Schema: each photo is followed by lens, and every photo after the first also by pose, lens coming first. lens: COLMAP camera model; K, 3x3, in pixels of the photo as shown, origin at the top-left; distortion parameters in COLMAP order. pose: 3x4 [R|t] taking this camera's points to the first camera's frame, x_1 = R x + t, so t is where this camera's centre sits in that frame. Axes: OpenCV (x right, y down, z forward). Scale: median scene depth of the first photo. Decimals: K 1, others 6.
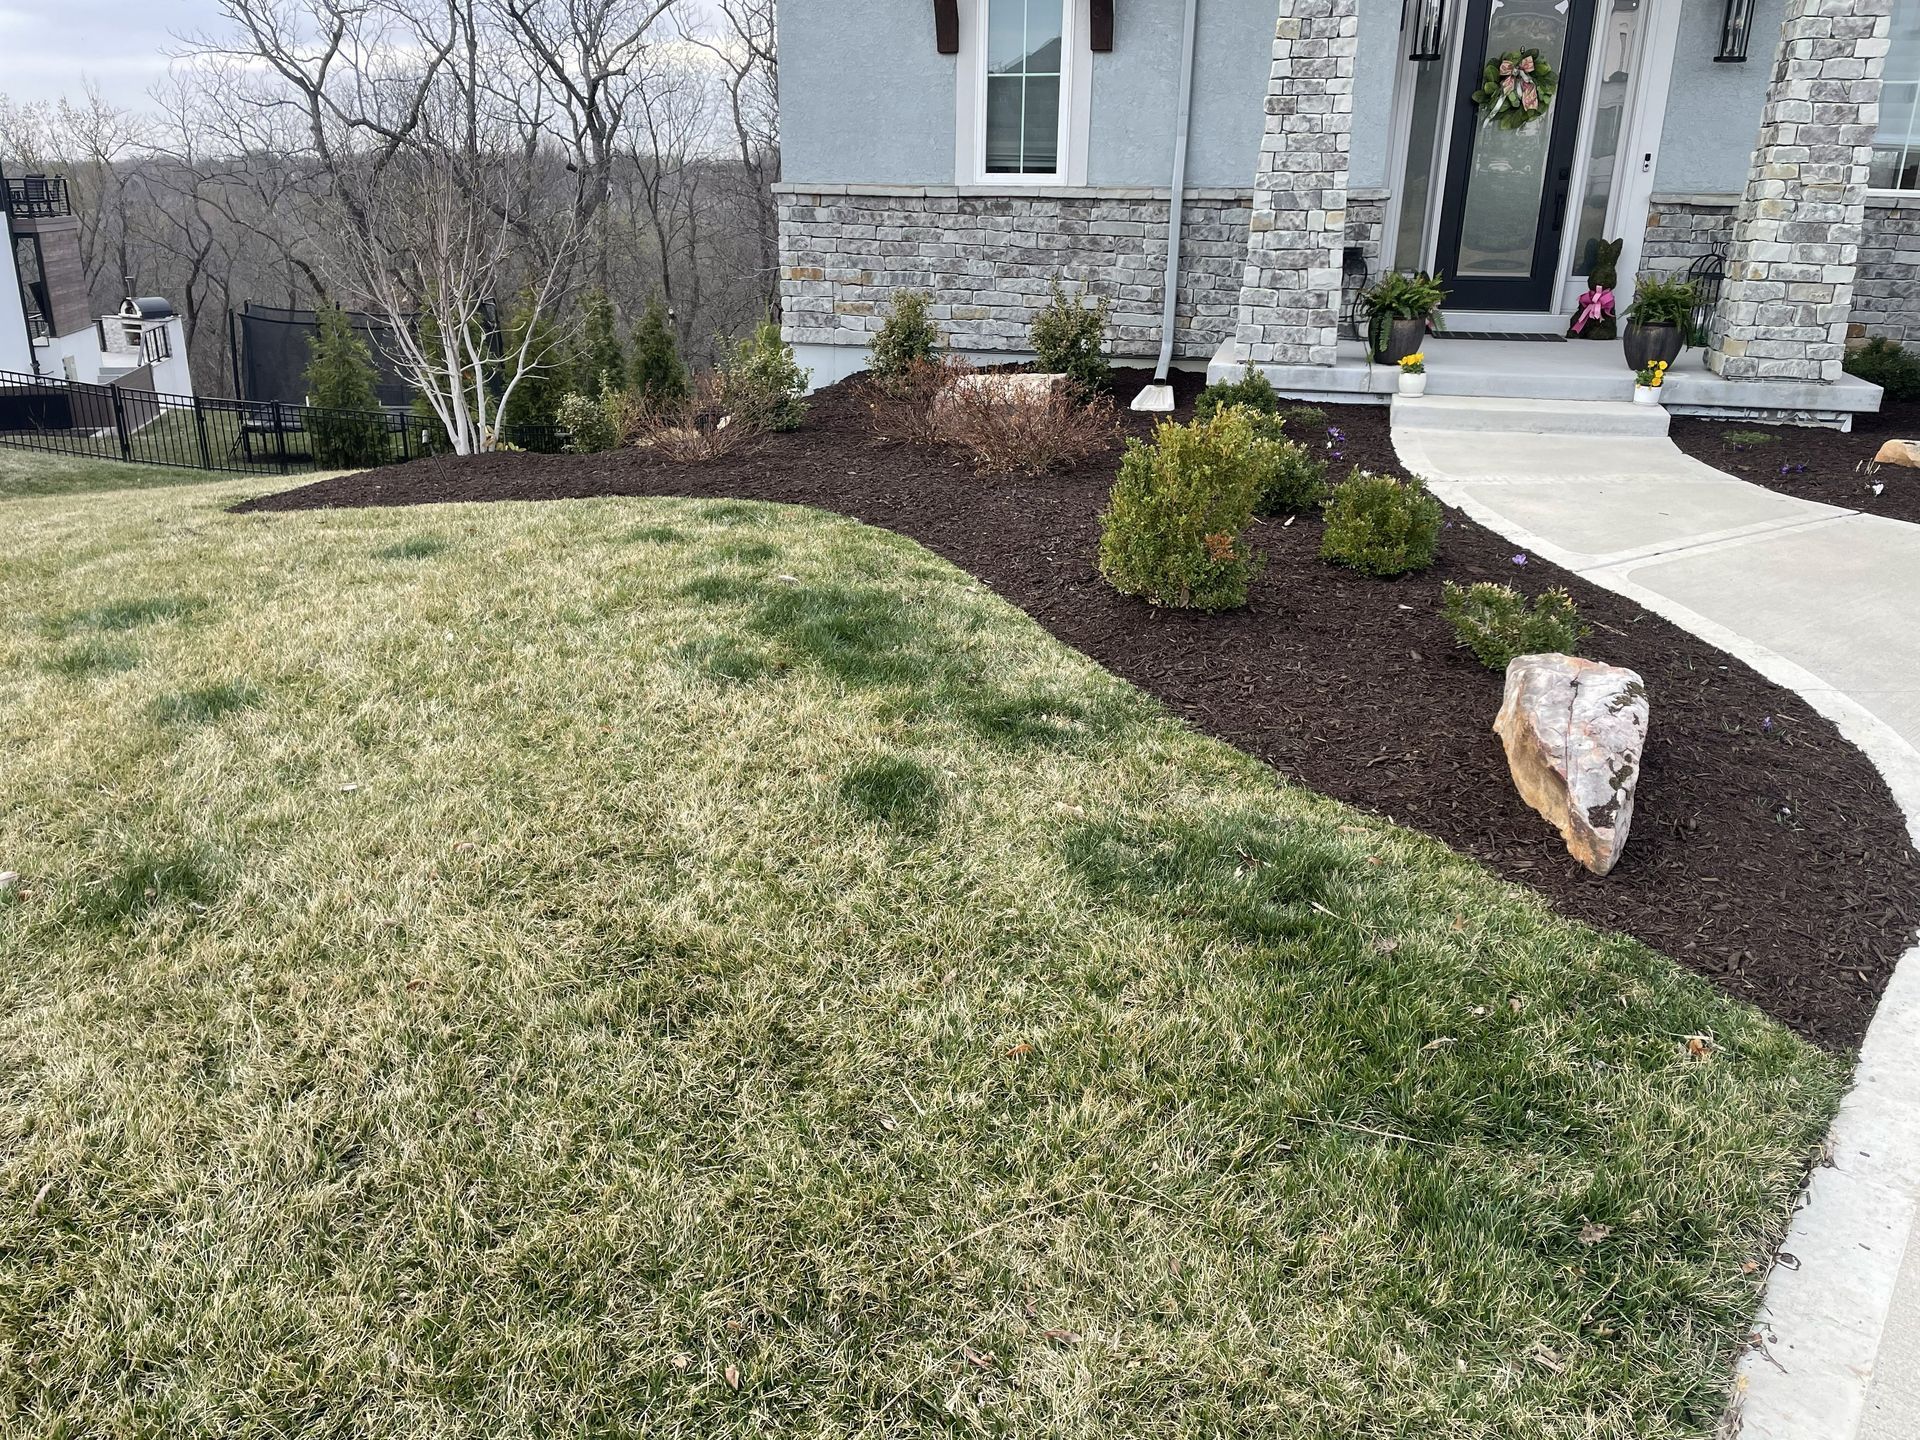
lens RADIAL K [[1470.5, 0, 955.3], [0, 1470.5, 705.0], [0, 0, 1]] dist [-0.009704, -0.018569]
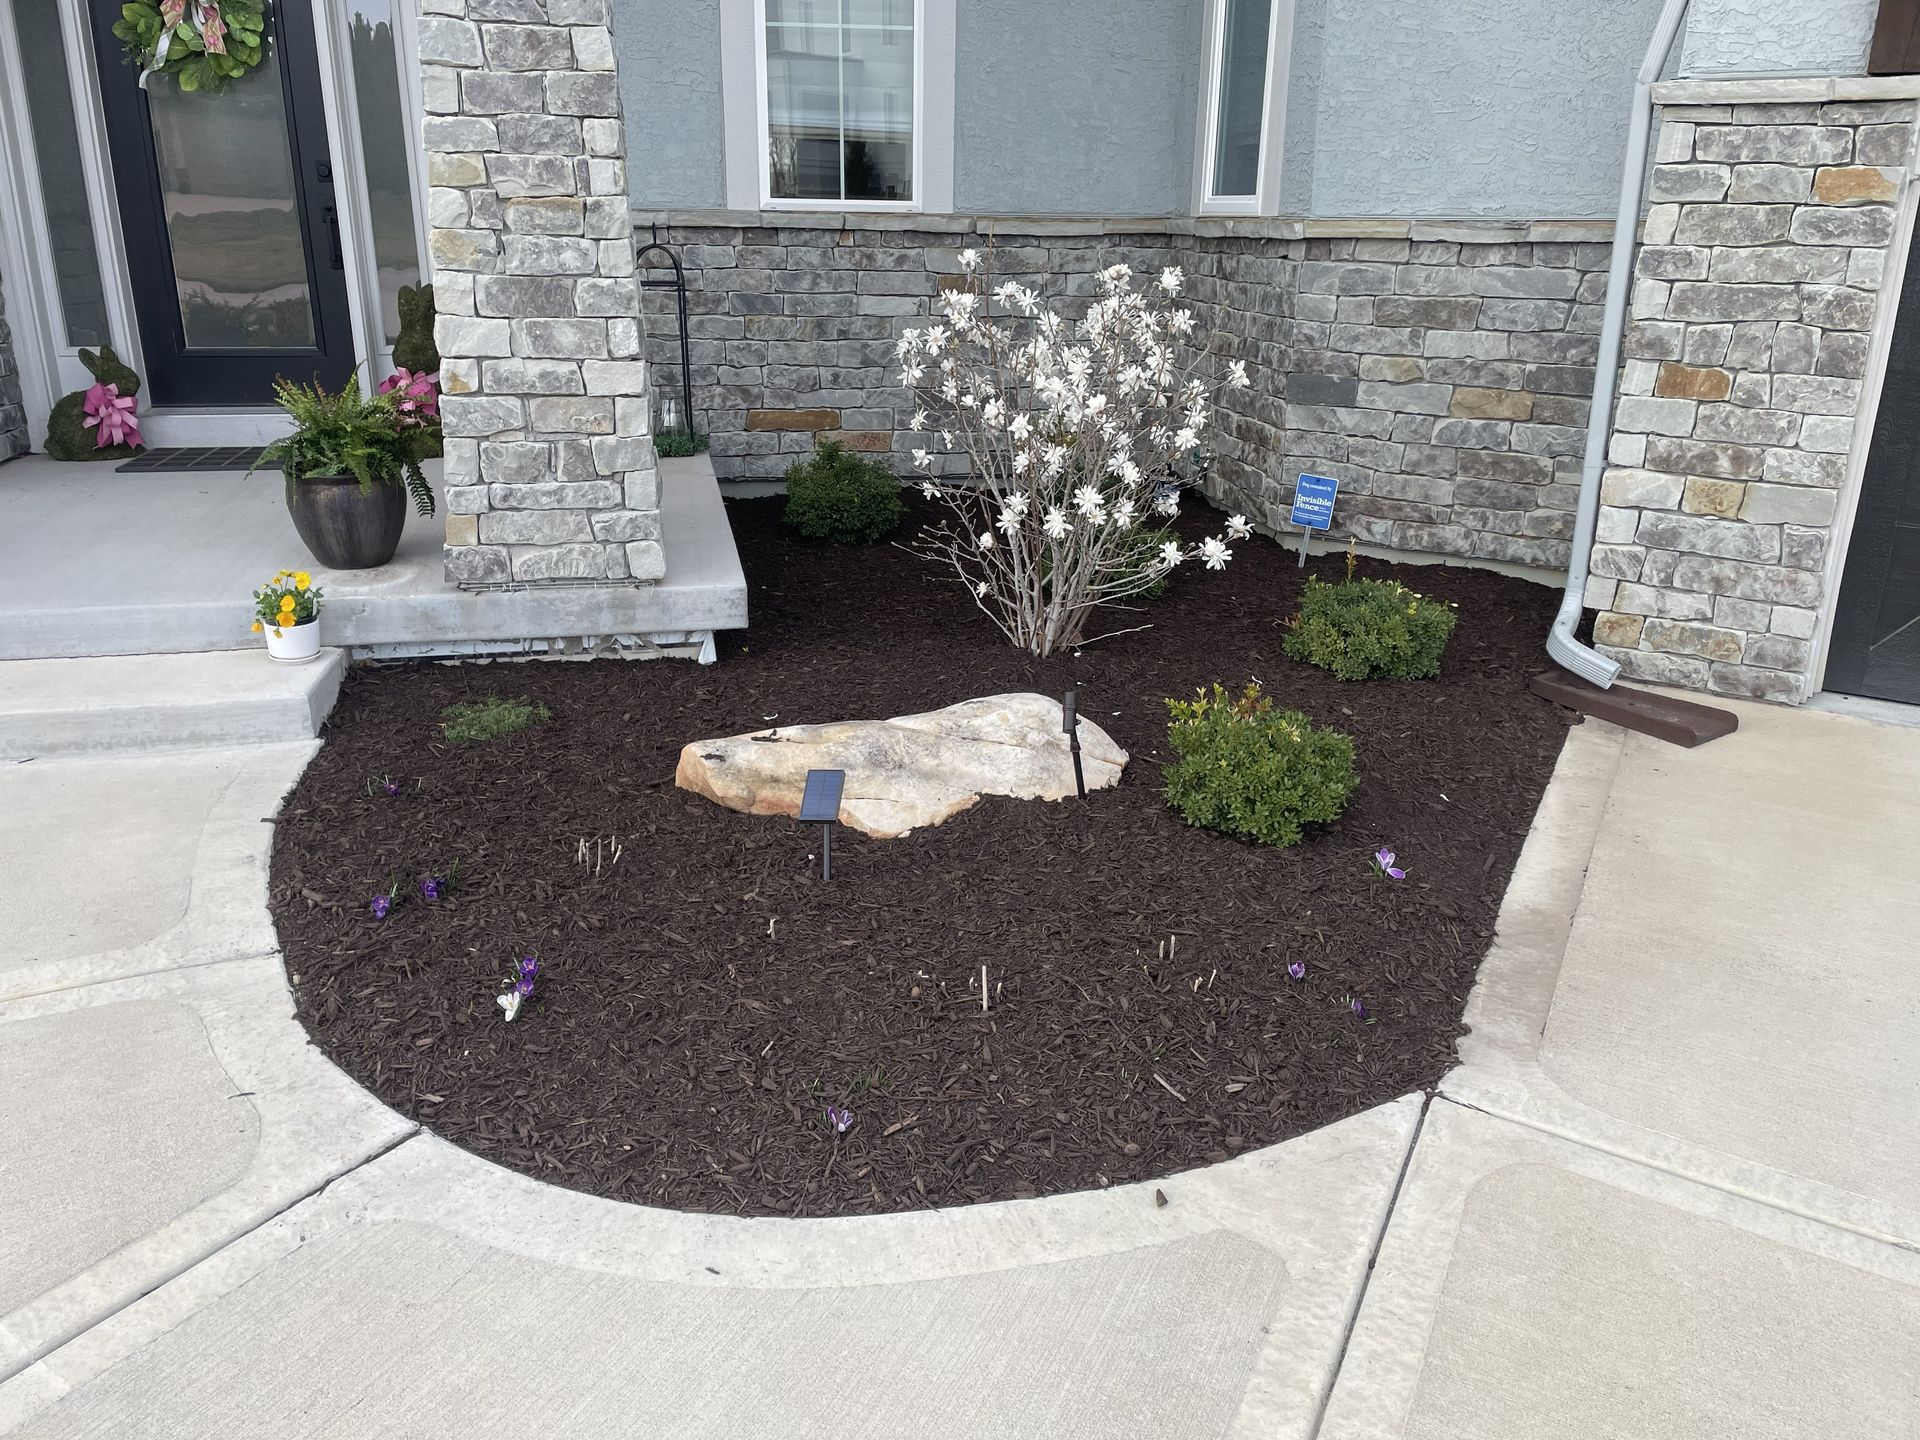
lens RADIAL K [[1470.5, 0, 956.7], [0, 1470.5, 727.6], [0, 0, 1]] dist [-0.009704, -0.018569]
pose [[0.899837, -0.140222, 0.413075, 0.477372], [0.133382, 0.990019, 0.045515, -0.180279], [-0.415334, 0.014141, 0.909559, 0.485287]]
